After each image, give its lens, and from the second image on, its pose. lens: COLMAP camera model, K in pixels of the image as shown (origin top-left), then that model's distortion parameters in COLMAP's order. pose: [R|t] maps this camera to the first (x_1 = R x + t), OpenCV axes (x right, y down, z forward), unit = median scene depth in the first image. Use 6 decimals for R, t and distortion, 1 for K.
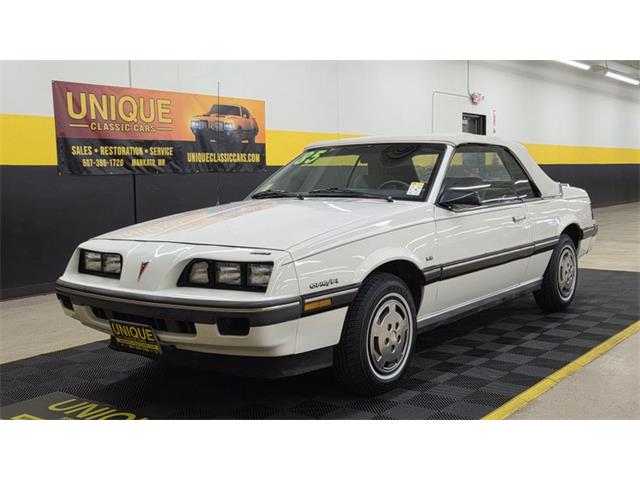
lens RADIAL K [[727.0, 0, 335.5], [0, 727.0, 229.5], [0, 0, 1]] dist [0.055068, -0.000862]
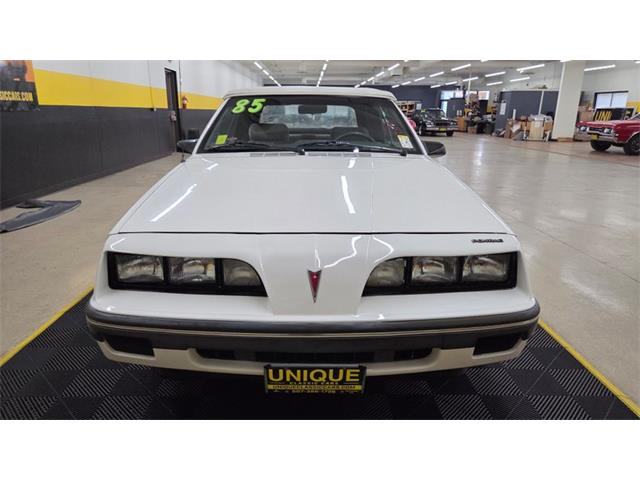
lens RADIAL K [[423.9, 0, 316.5], [0, 423.9, 236.2], [0, 0, 1]] dist [0.059352, -0.056049]
pose [[0.792924, -0.147253, 0.591260, -0.206136], [0.024197, 0.977203, 0.210921, -0.029123], [-0.608840, -0.152938, 0.778411, 0.298048]]
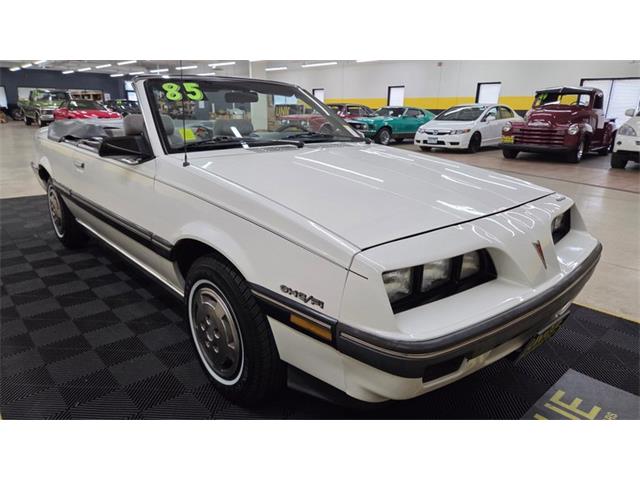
lens RADIAL K [[427.4, 0, 320.0], [0, 427.4, 240.0], [0, 0, 1]] dist [0.053350, -0.057172]
pose [[0.189985, -0.263399, 0.945794, -0.307033], [0.049858, 0.964685, 0.258645, -0.035939], [-0.980520, -0.001983, 0.196408, 0.480925]]
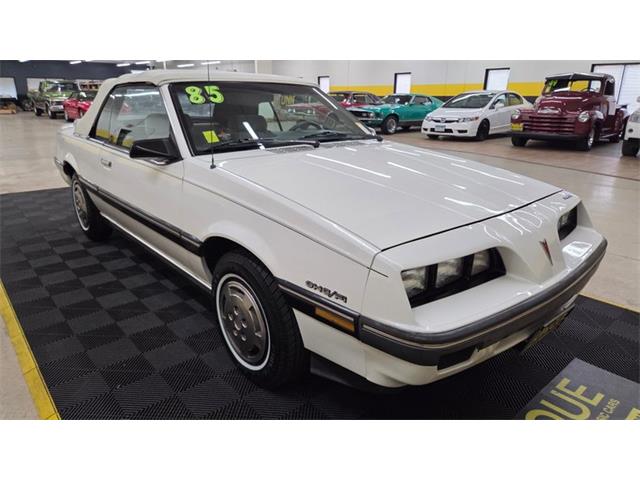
lens RADIAL K [[429.6, 0, 309.6], [0, 429.6, 234.9], [0, 0, 1]] dist [0.045906, -0.057145]
pose [[0.221812, -0.280053, 0.934007, -0.322986], [0.061047, 0.959978, 0.273342, -0.045663], [-0.973177, -0.003612, 0.230031, 0.484834]]
